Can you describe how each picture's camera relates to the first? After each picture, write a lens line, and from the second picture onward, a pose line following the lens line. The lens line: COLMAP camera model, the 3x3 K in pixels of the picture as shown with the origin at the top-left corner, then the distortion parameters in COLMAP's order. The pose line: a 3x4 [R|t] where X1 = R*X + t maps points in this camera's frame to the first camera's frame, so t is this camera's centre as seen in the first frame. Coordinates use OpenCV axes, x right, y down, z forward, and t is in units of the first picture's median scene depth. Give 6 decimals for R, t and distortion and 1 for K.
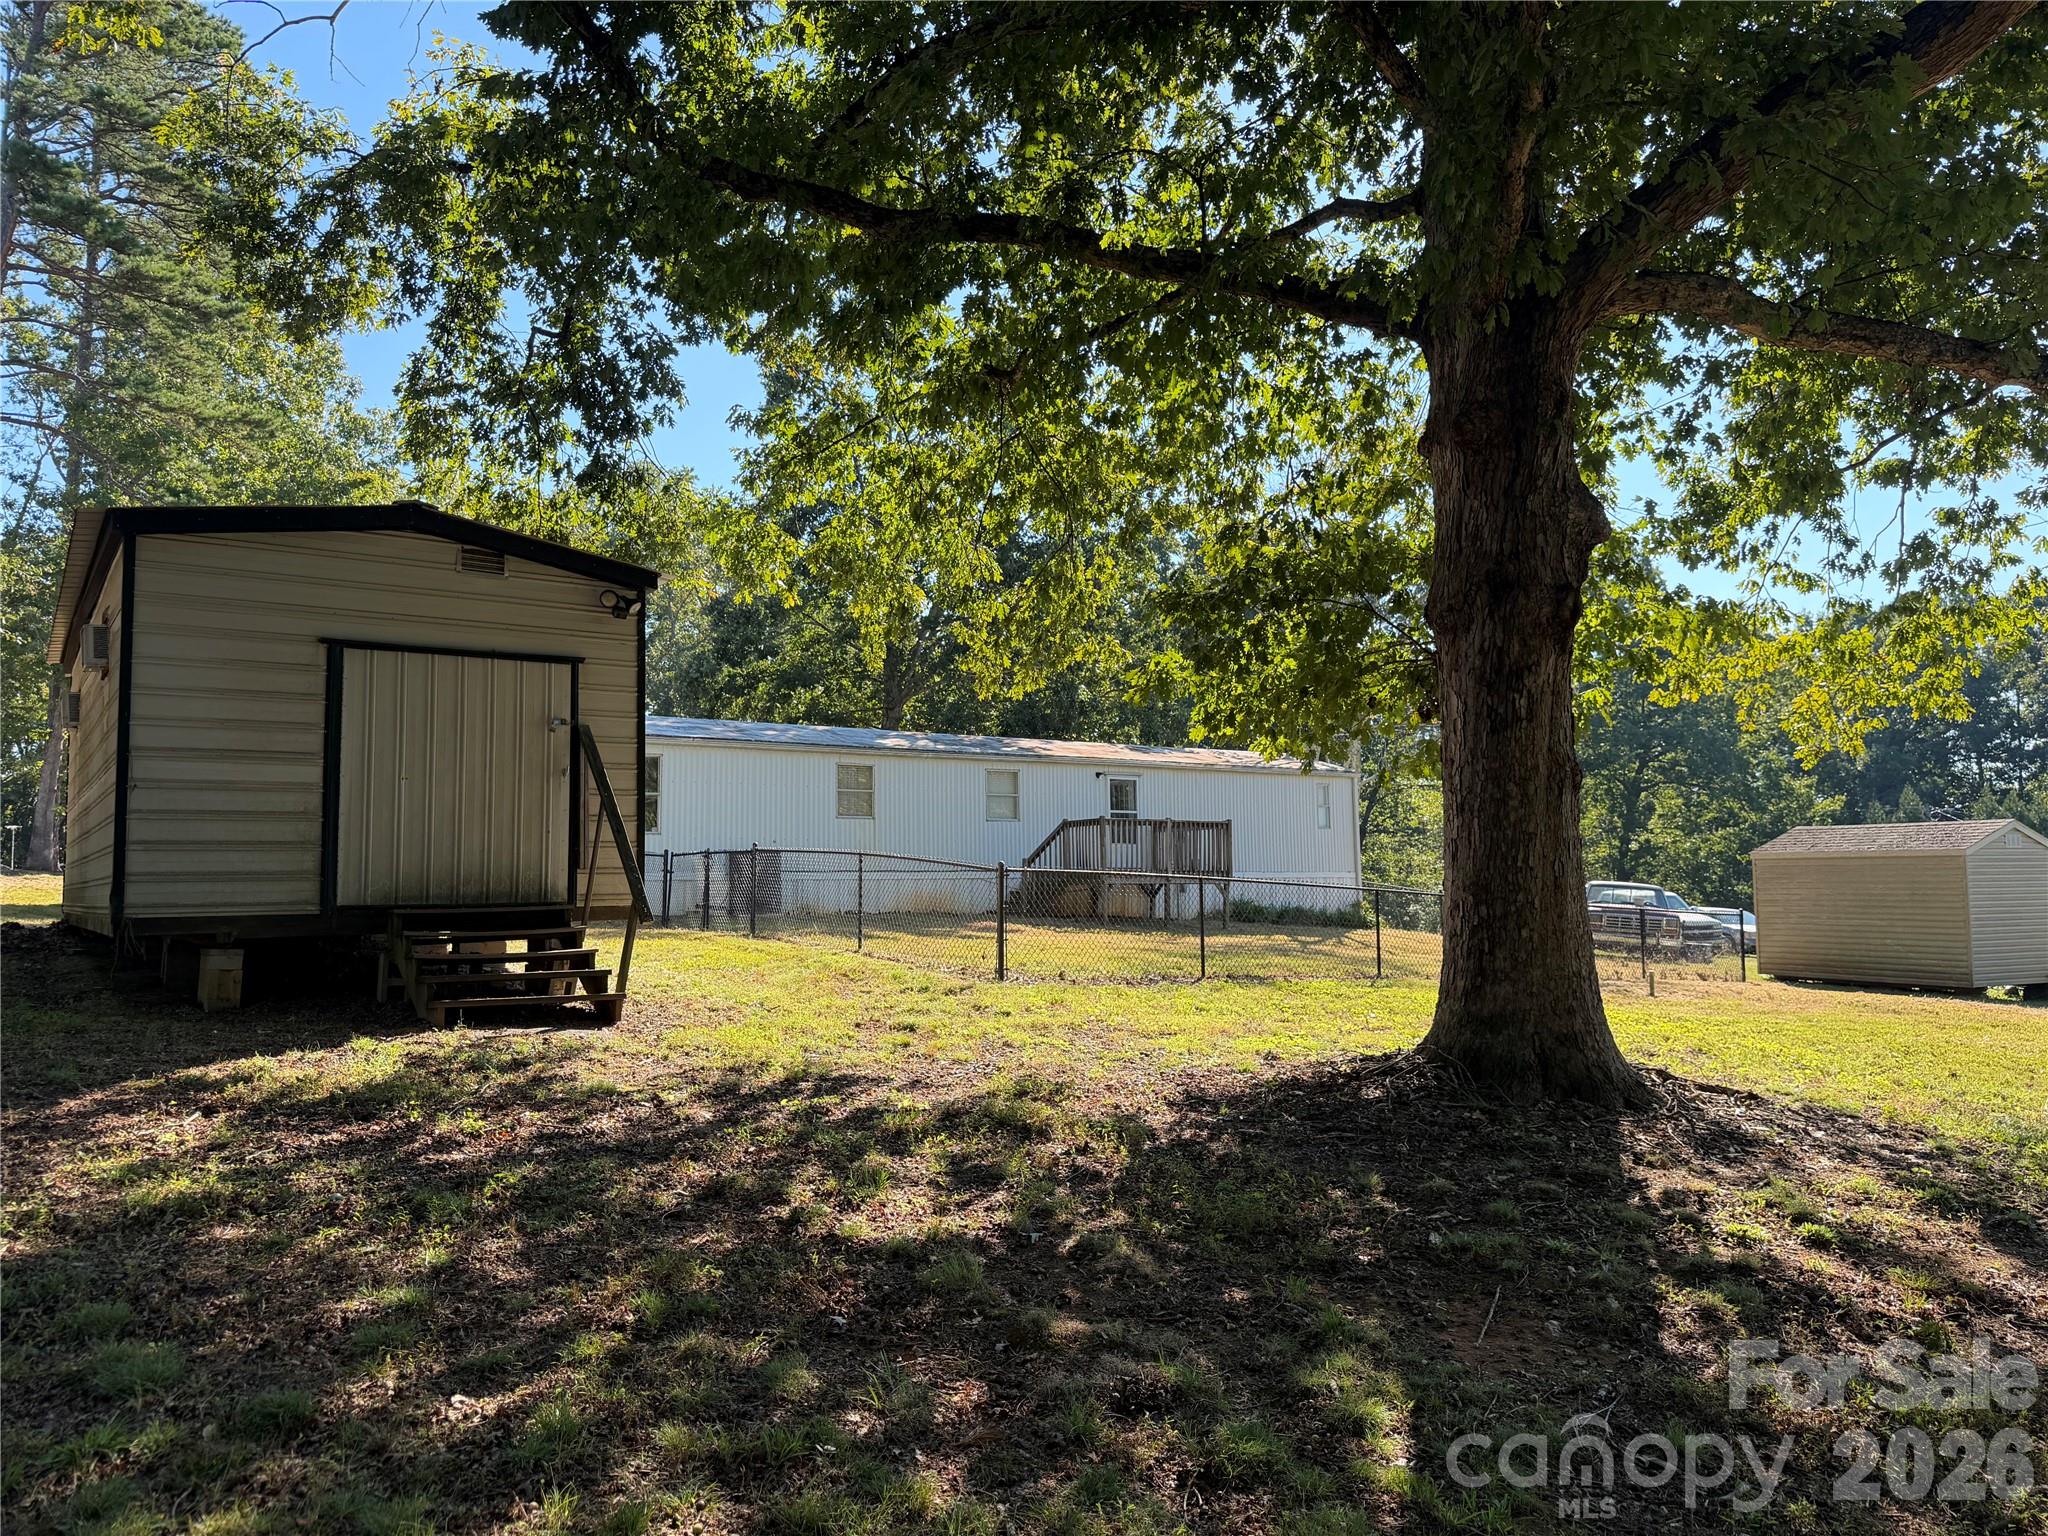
lens RADIAL K [[1433.0, 0, 1035.0], [0, 1433.0, 771.6], [0, 0, 1]] dist [0.064313, -0.055233]
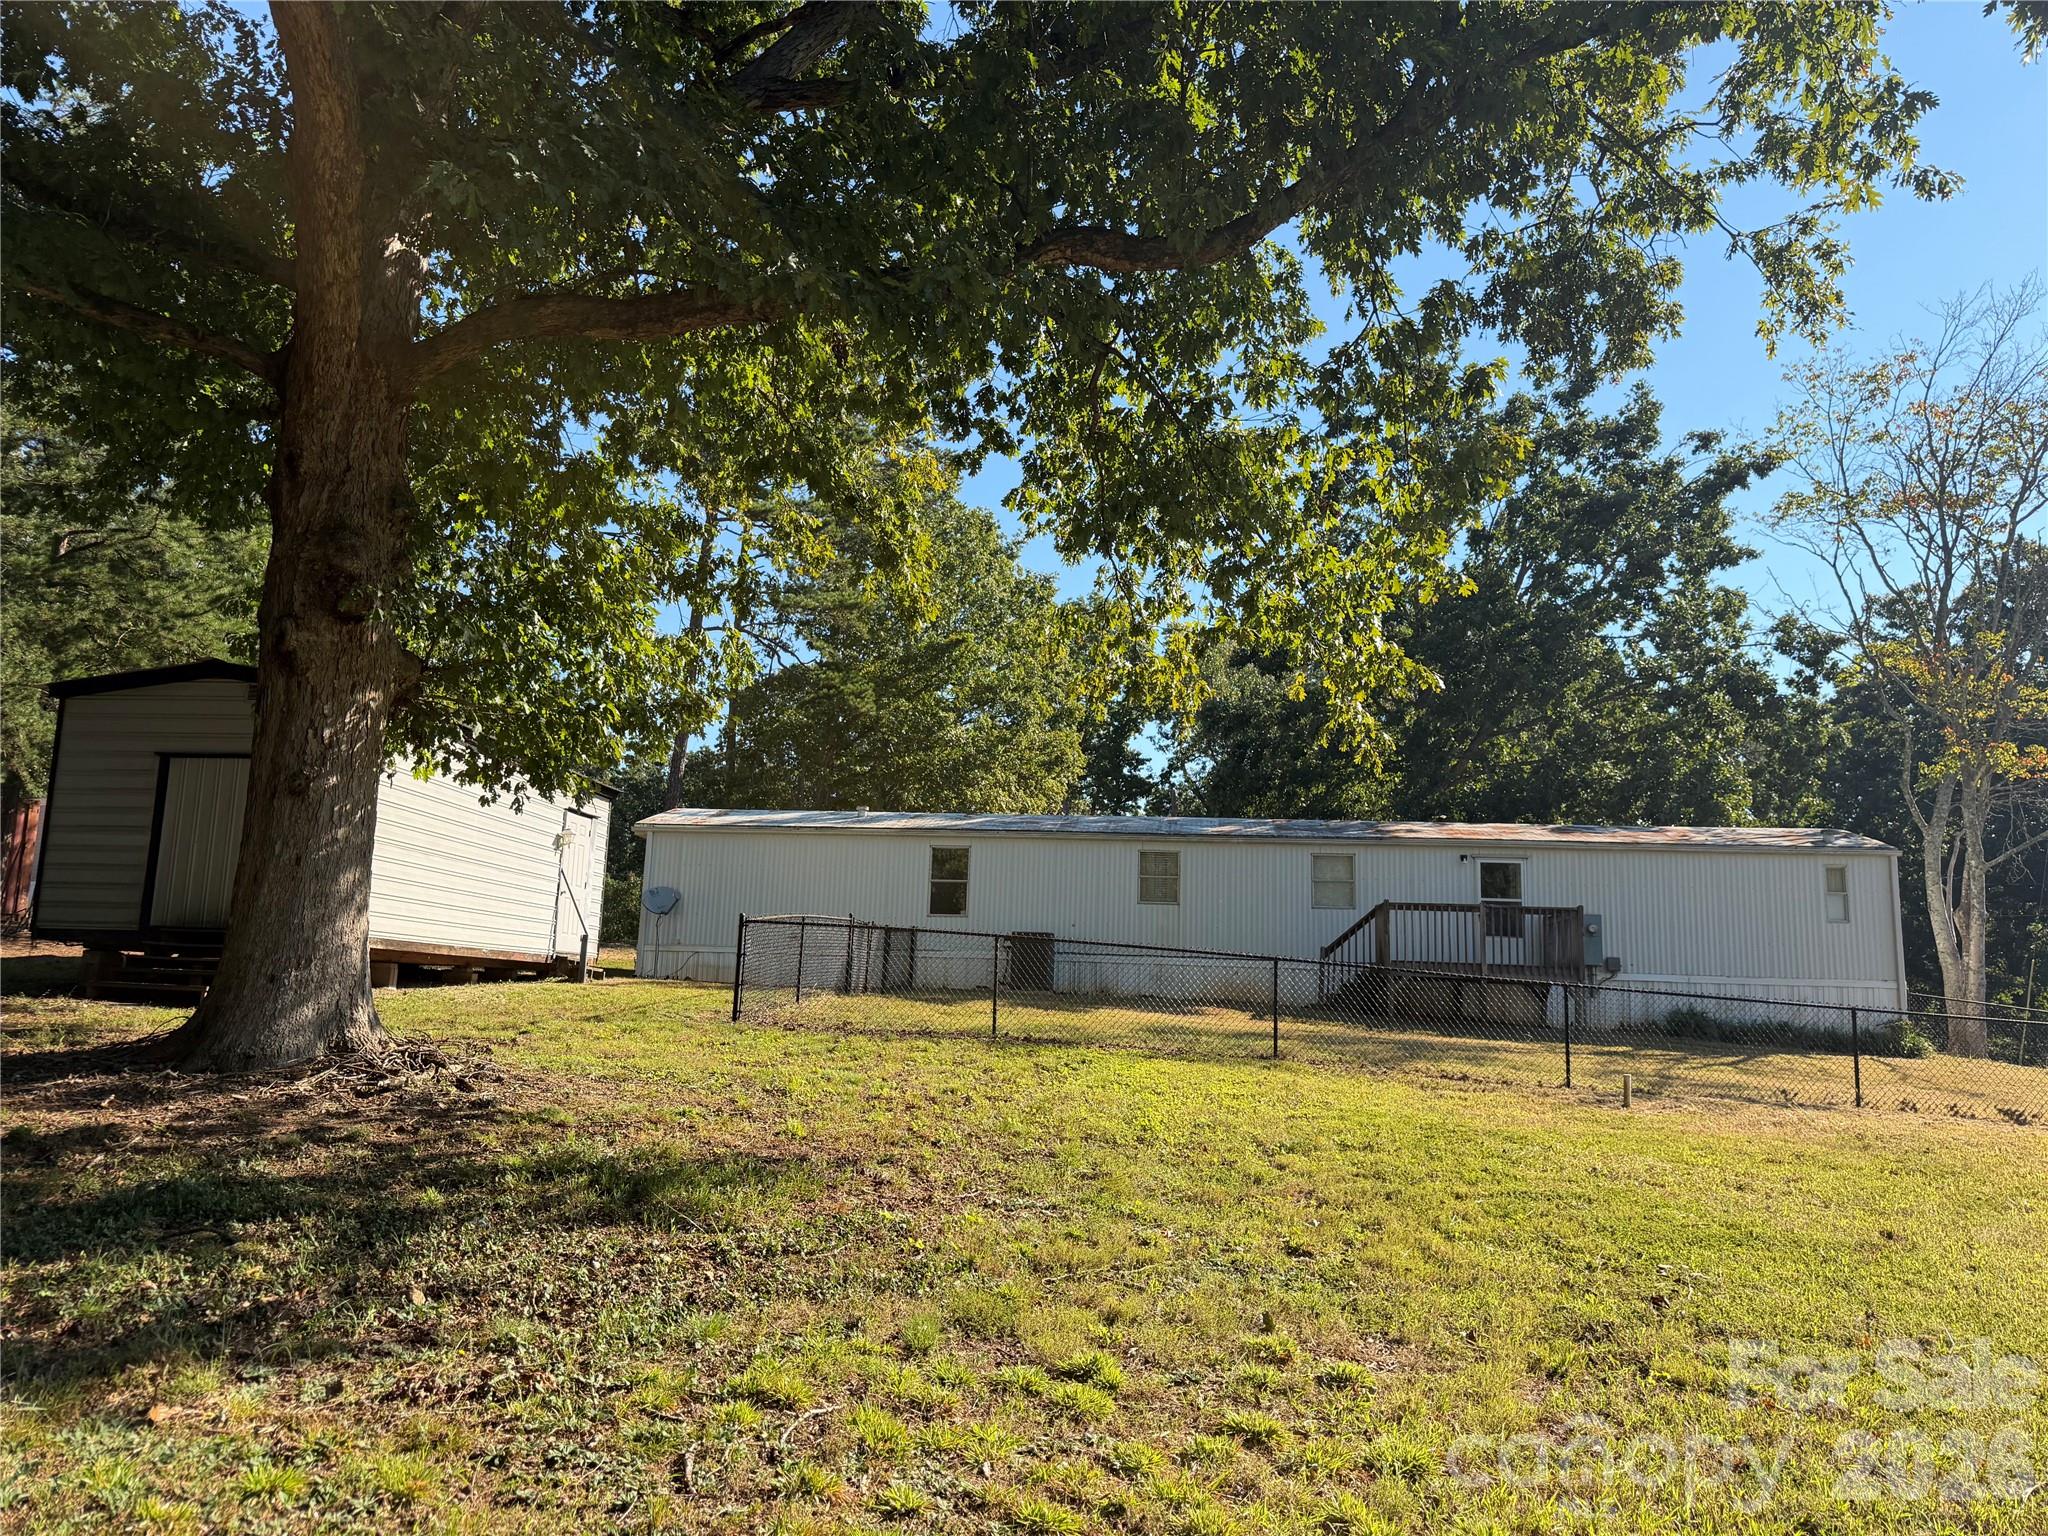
lens RADIAL K [[1433.0, 0, 1035.0], [0, 1433.0, 771.6], [0, 0, 1]] dist [0.064313, -0.055233]
pose [[0.752591, -0.075661, -0.654127, 0.483206], [0.014362, 0.995027, -0.098568, 0.037491], [0.658332, 0.064787, 0.749935, 0.175176]]
